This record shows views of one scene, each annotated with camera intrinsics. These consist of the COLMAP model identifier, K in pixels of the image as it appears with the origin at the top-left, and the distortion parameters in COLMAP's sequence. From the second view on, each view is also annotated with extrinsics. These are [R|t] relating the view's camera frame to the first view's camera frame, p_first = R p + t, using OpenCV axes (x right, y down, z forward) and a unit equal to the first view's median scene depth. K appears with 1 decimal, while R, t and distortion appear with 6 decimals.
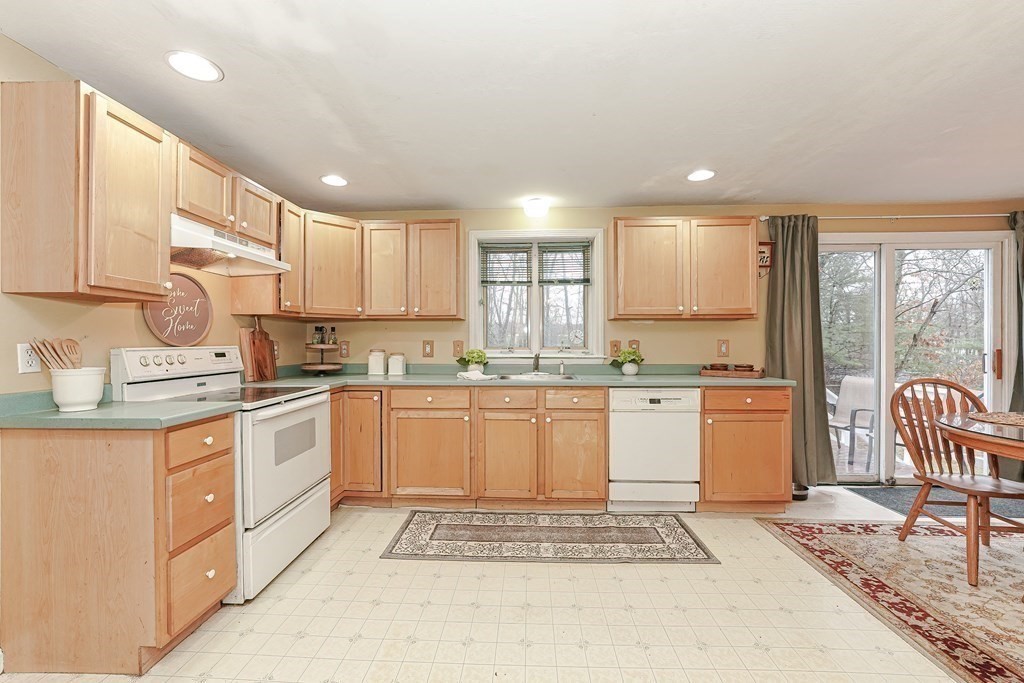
lens RADIAL K [[422.7, 0, 507.8], [0, 422.7, 340.6], [0, 0, 1]] dist [-0.007887, 0.000214]
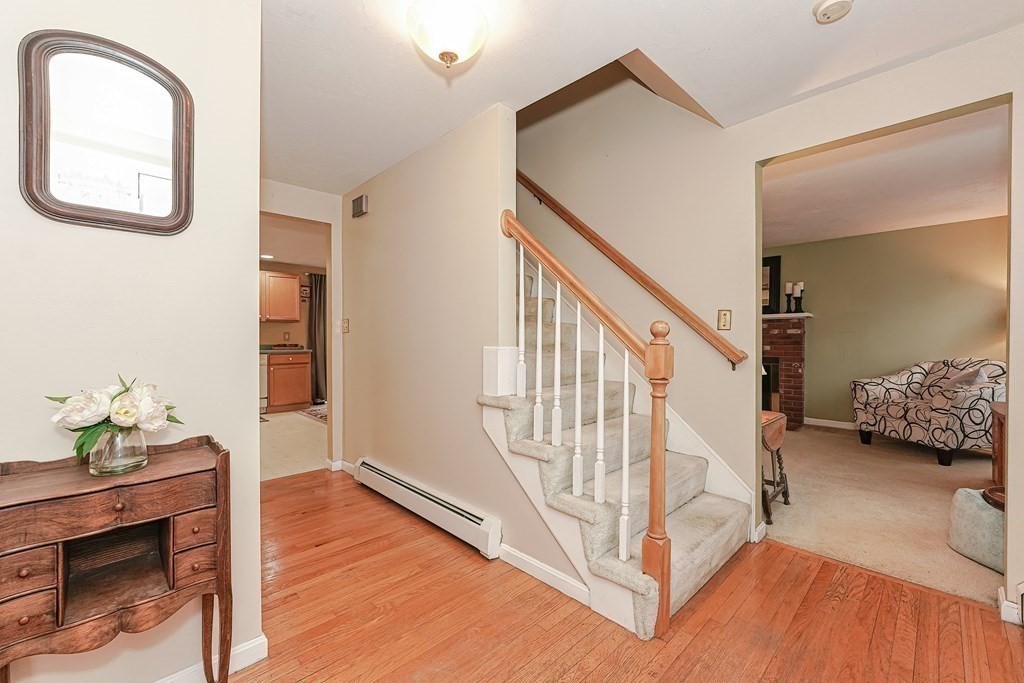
lens RADIAL K [[422.7, 0, 507.8], [0, 422.7, 340.6], [0, 0, 1]] dist [-0.007887, 0.000214]
pose [[0.694029, -0.006615, 0.719917, -0.234800], [-0.000088, 0.999957, 0.009274, 0.022505], [-0.719947, -0.006499, 0.693998, -1.348692]]
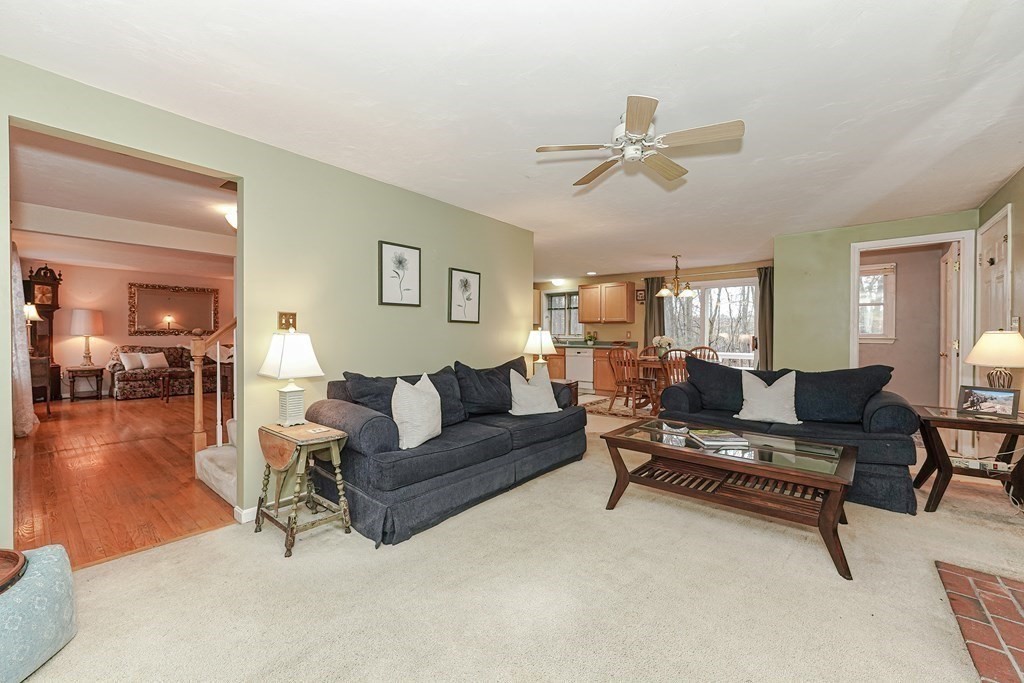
lens RADIAL K [[410.0, 0, 502.9], [0, 410.0, 340.1], [0, 0, 1]] dist [-0.000071, 0.000127]
pose [[0.788587, 0.012428, -0.614798, 1.619392], [-0.003815, 0.999875, 0.015319, 0.018197], [0.614912, -0.009734, 0.788536, -1.474525]]
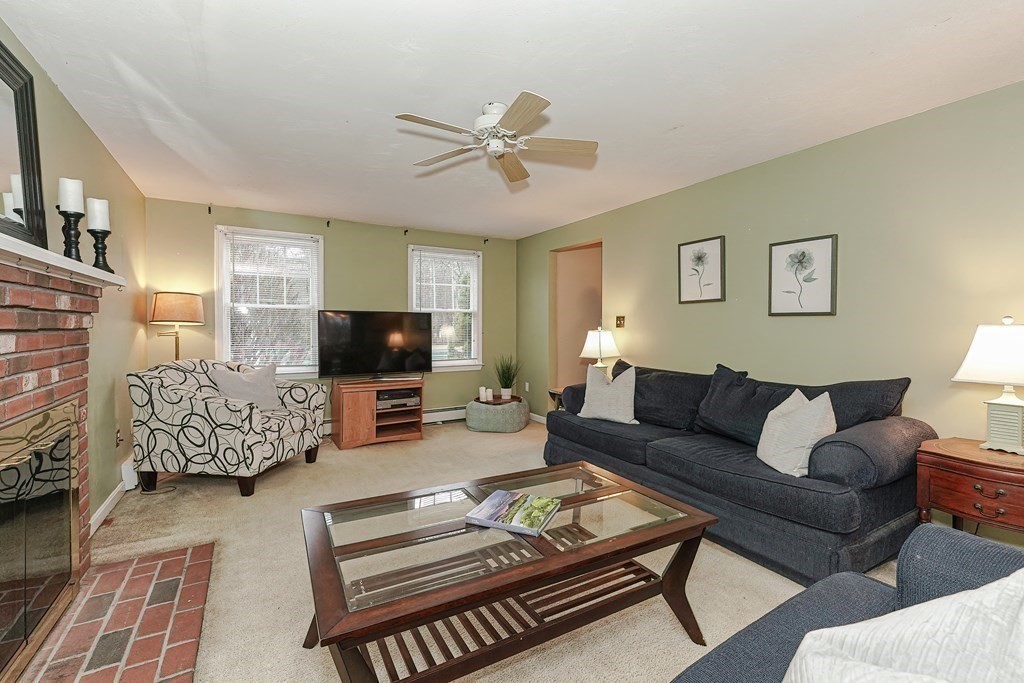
lens RADIAL K [[436.8, 0, 508.2], [0, 436.8, 335.3], [0, 0, 1]] dist [-0.000979, -0.000052]
pose [[-0.844362, 0.010776, -0.535664, 1.774912], [0.000459, 0.999812, 0.019389, 0.007442], [0.535772, 0.016125, -0.844209, -0.027412]]
